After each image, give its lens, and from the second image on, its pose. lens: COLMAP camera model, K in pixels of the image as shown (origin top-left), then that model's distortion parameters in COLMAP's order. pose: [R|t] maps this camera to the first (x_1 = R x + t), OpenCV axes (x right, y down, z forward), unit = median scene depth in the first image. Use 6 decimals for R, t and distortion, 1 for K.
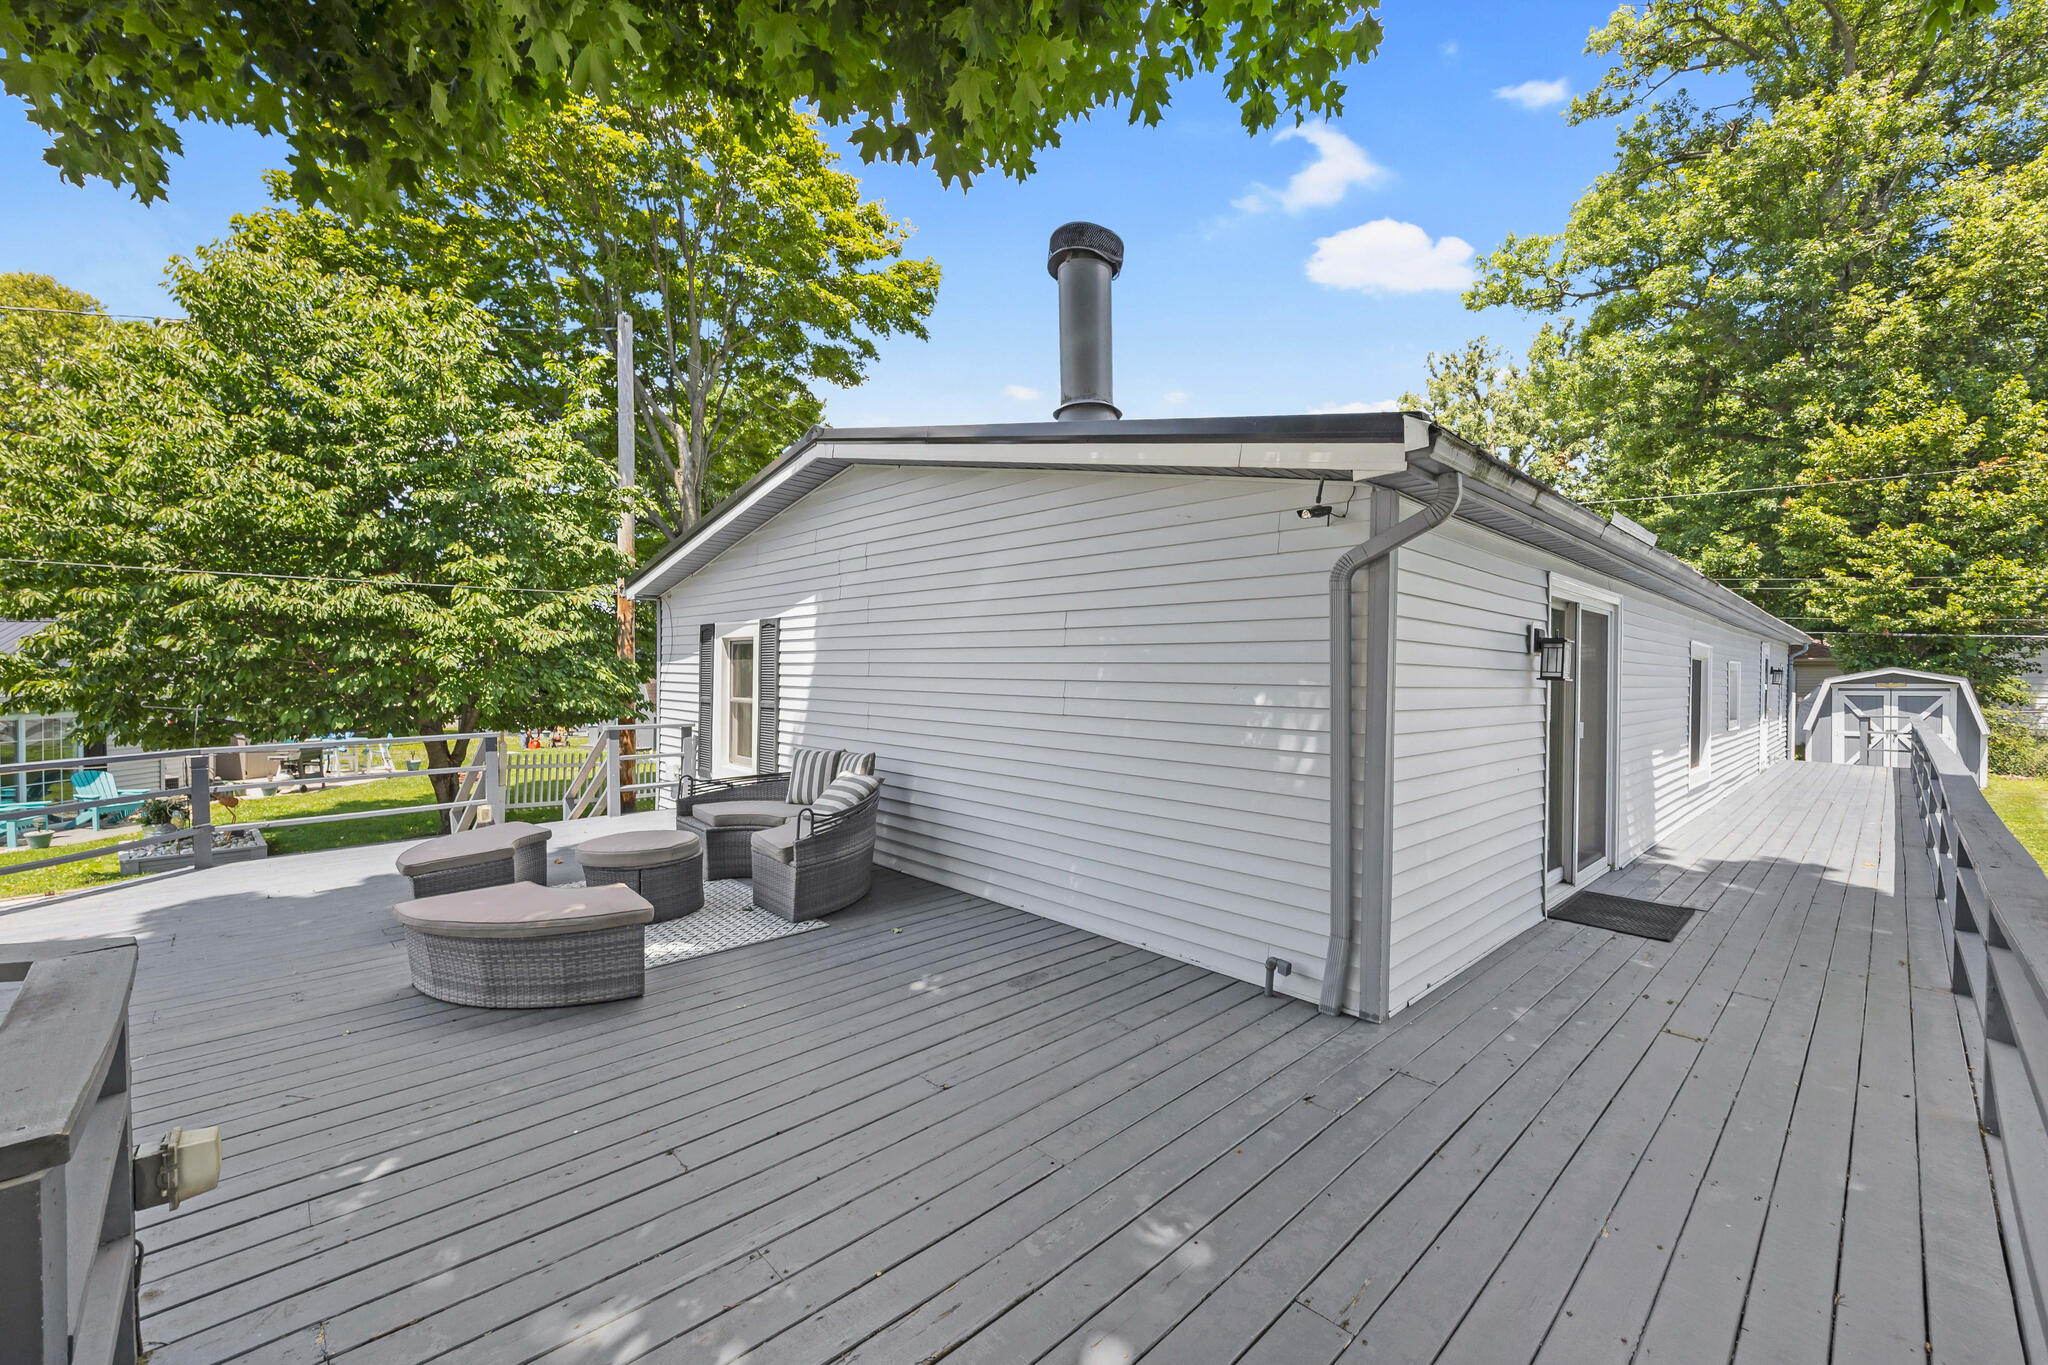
lens RADIAL K [[781.9, 0, 1010.6], [0, 781.9, 684.2], [0, 0, 1]] dist [-0.001442, -0.000651]
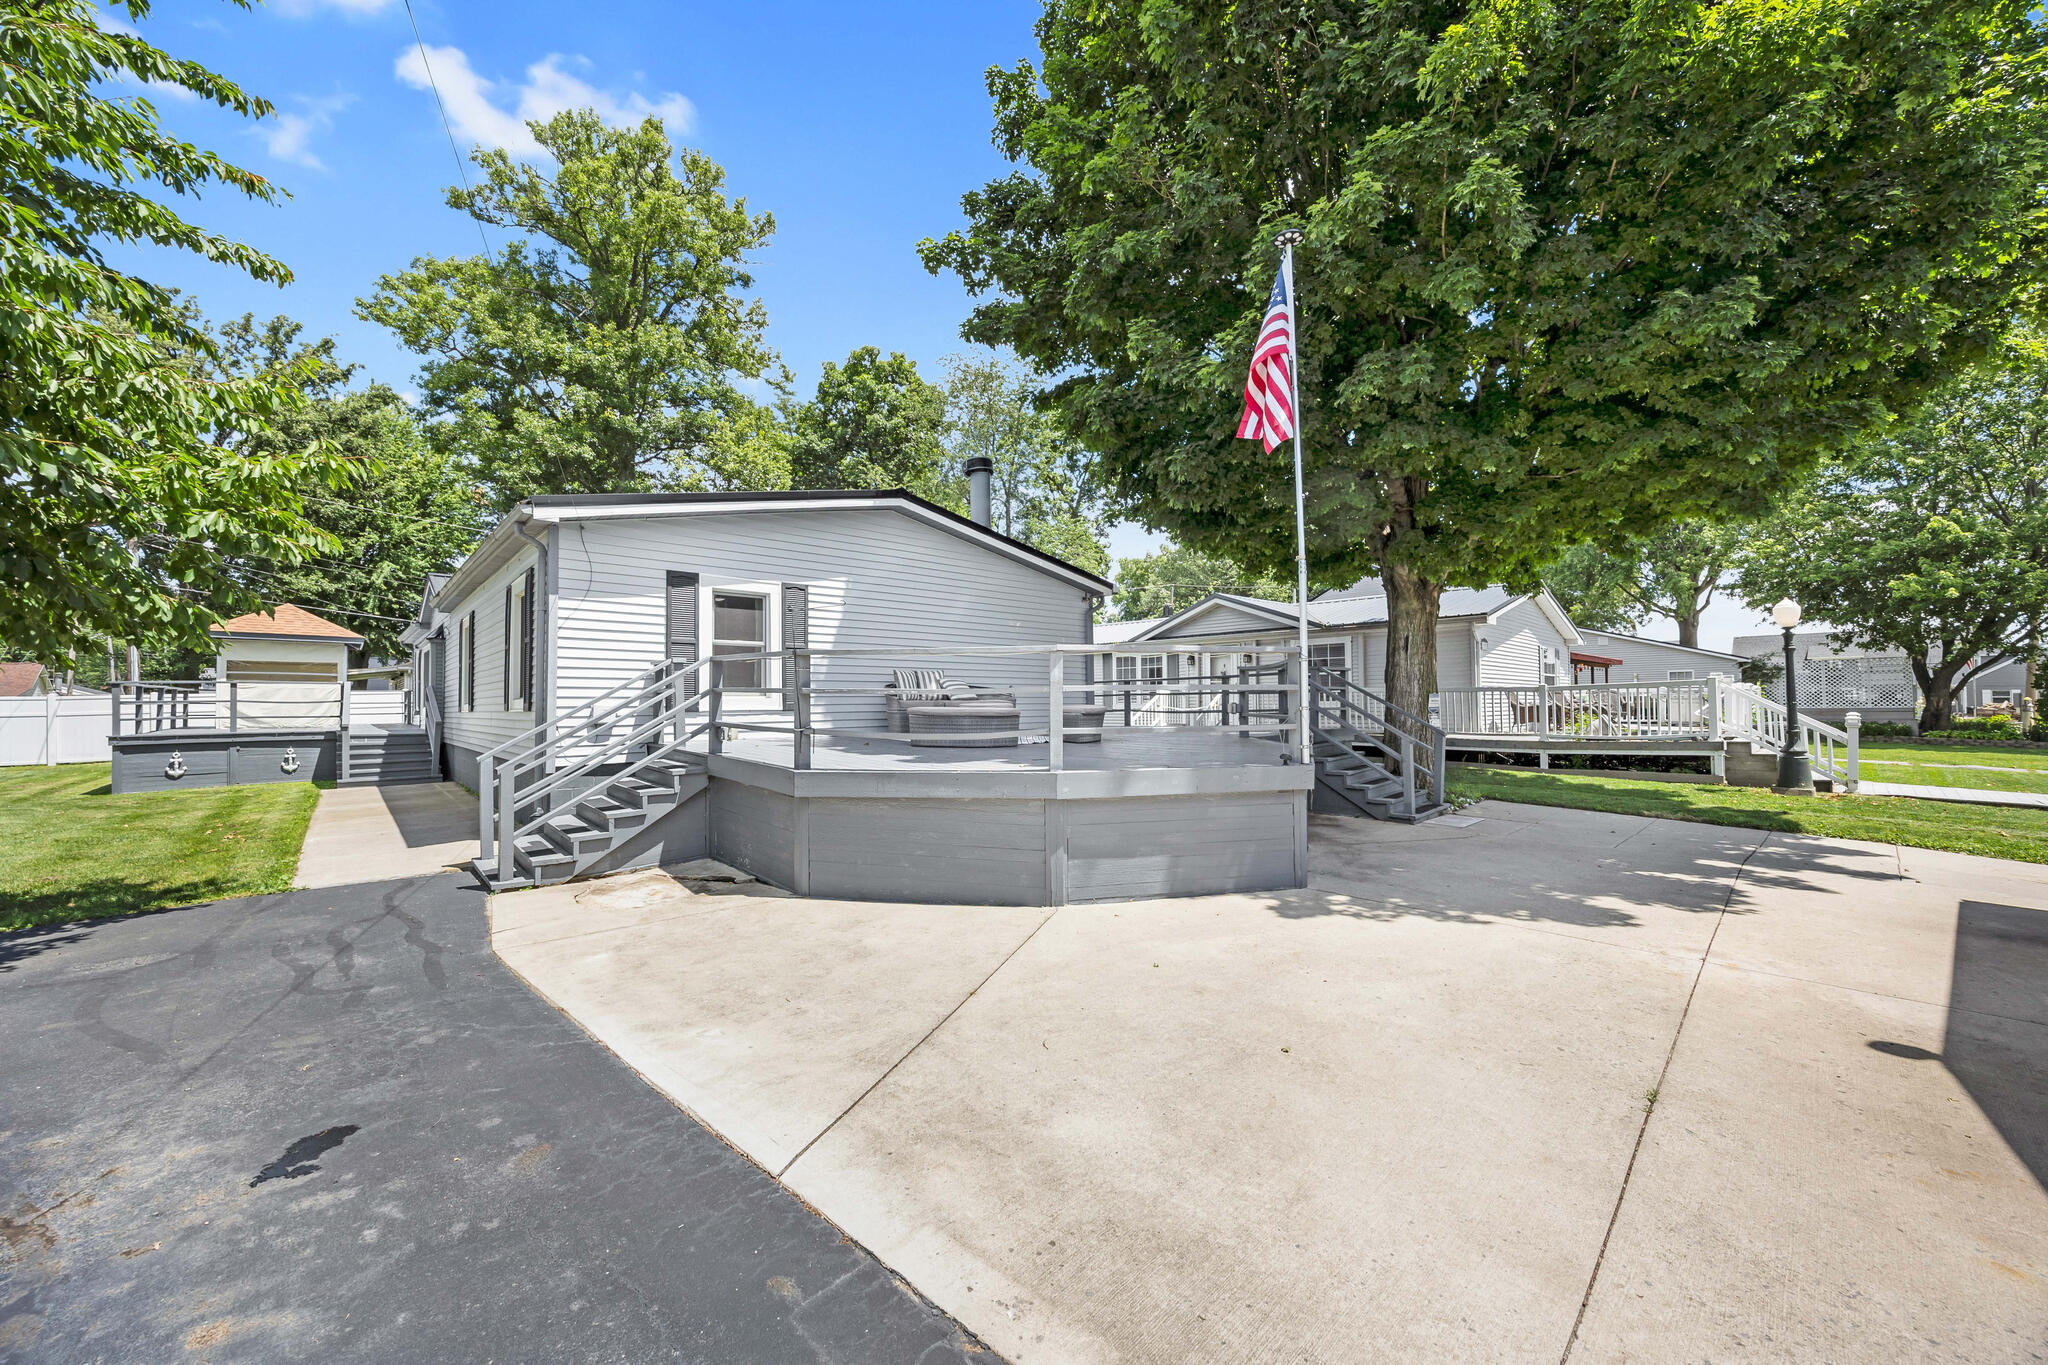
lens RADIAL K [[781.9, 0, 1019.9], [0, 781.9, 677.2], [0, 0, 1]] dist [-0.001442, -0.000651]
pose [[0.053311, 0.025374, 0.998256, -1.482520], [0.024072, 0.999354, -0.026688, 0.113592], [-0.998288, 0.025453, 0.052666, 0.484417]]
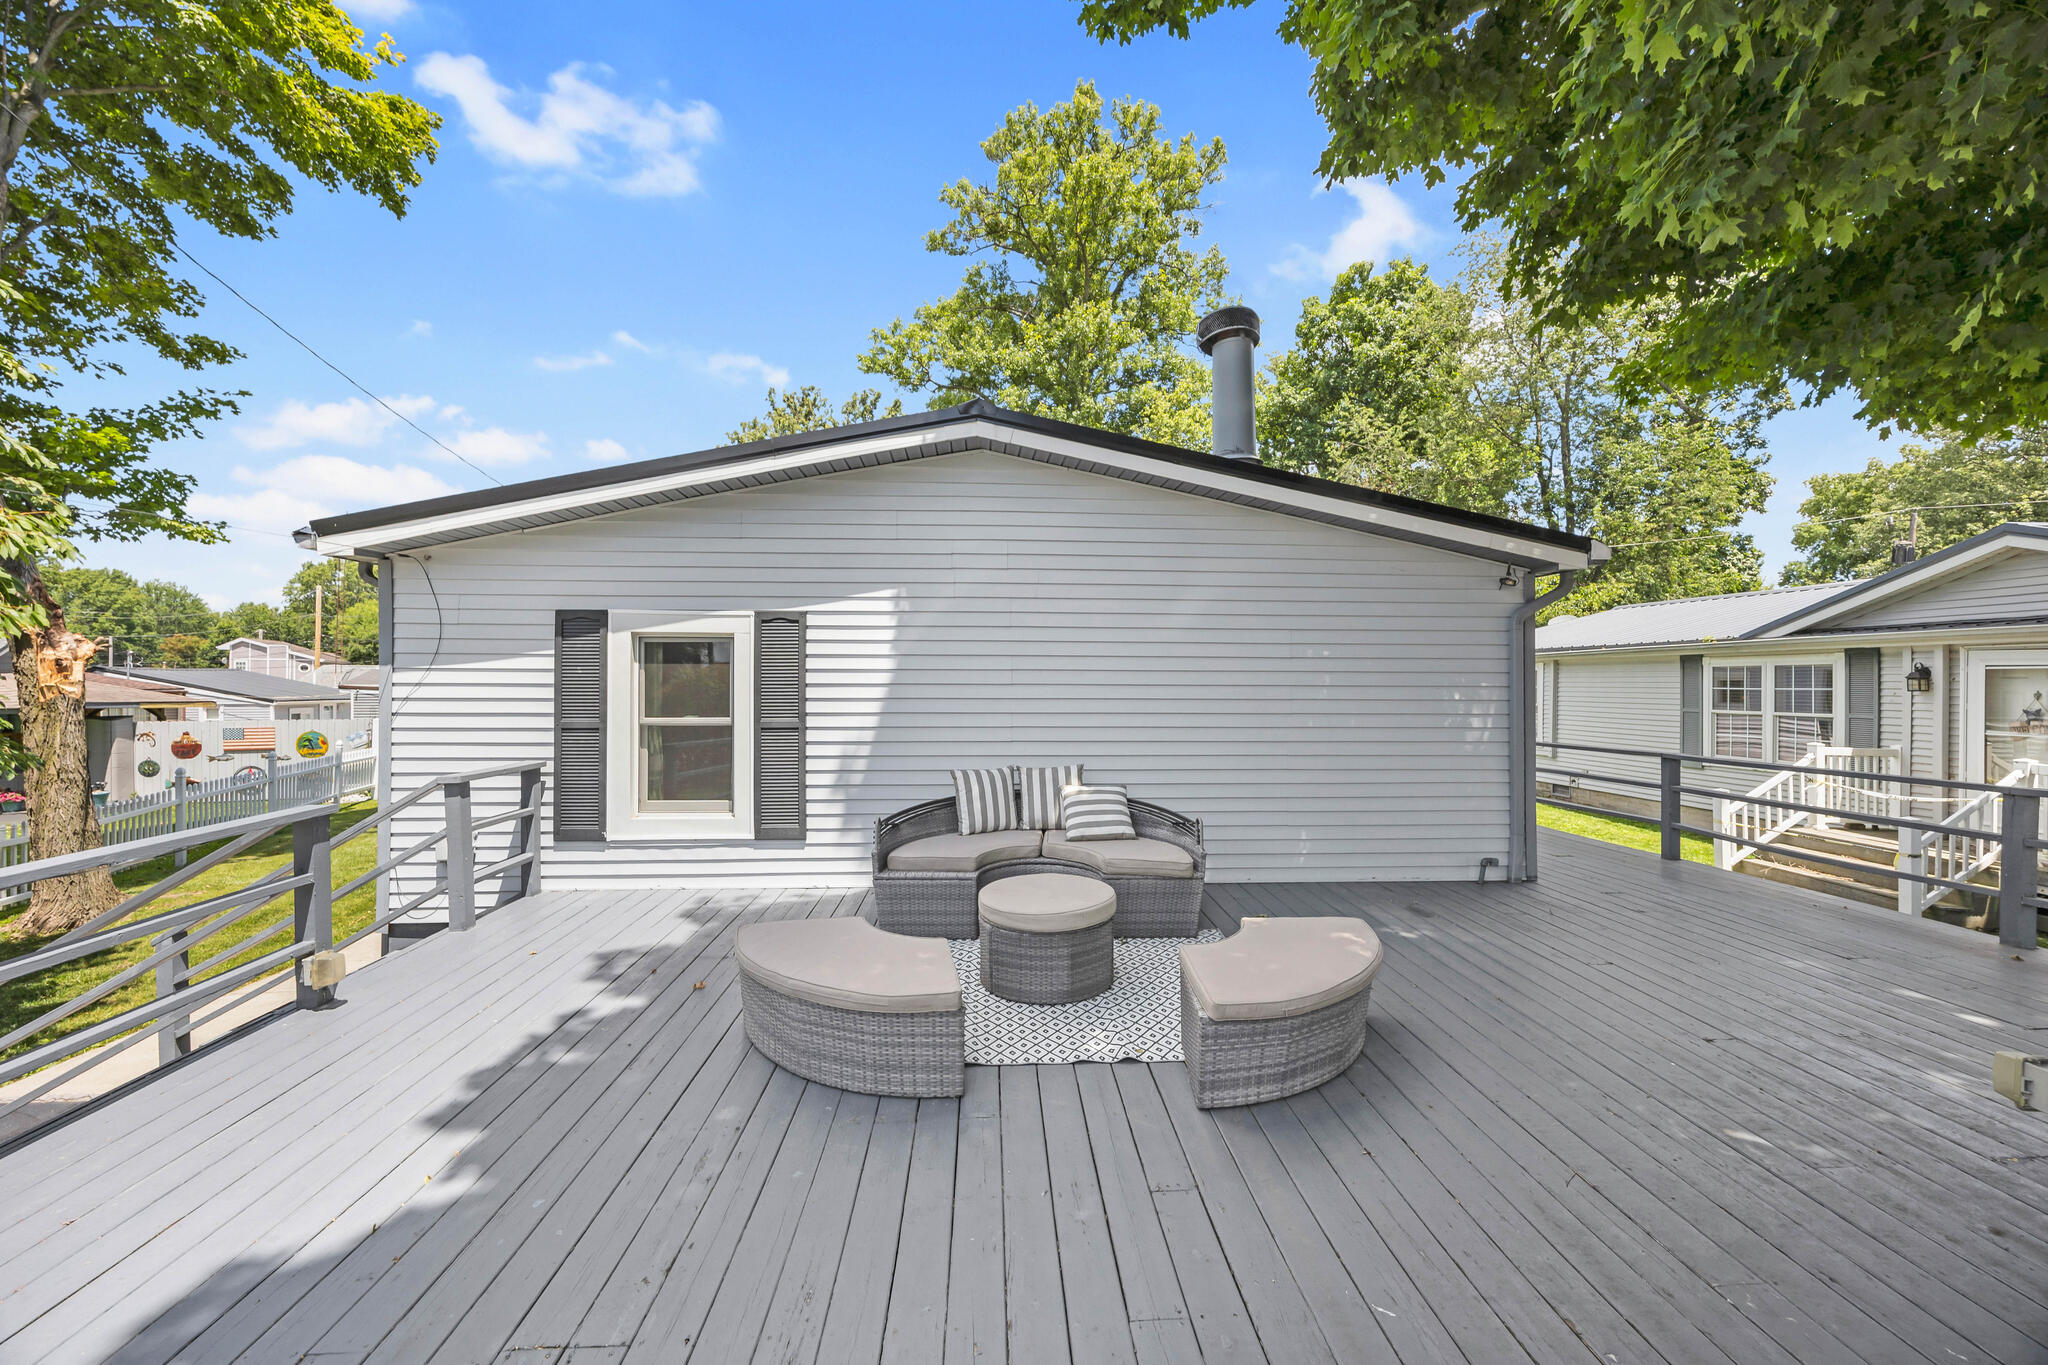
lens RADIAL K [[781.9, 0, 1016.5], [0, 781.9, 677.9], [0, 0, 1]] dist [-0.001442, -0.000651]
pose [[0.666298, -0.001874, 0.745684, -0.650906], [0.016571, 0.999787, -0.012294, -0.005098], [-0.745502, 0.020548, 0.666187, 0.287100]]
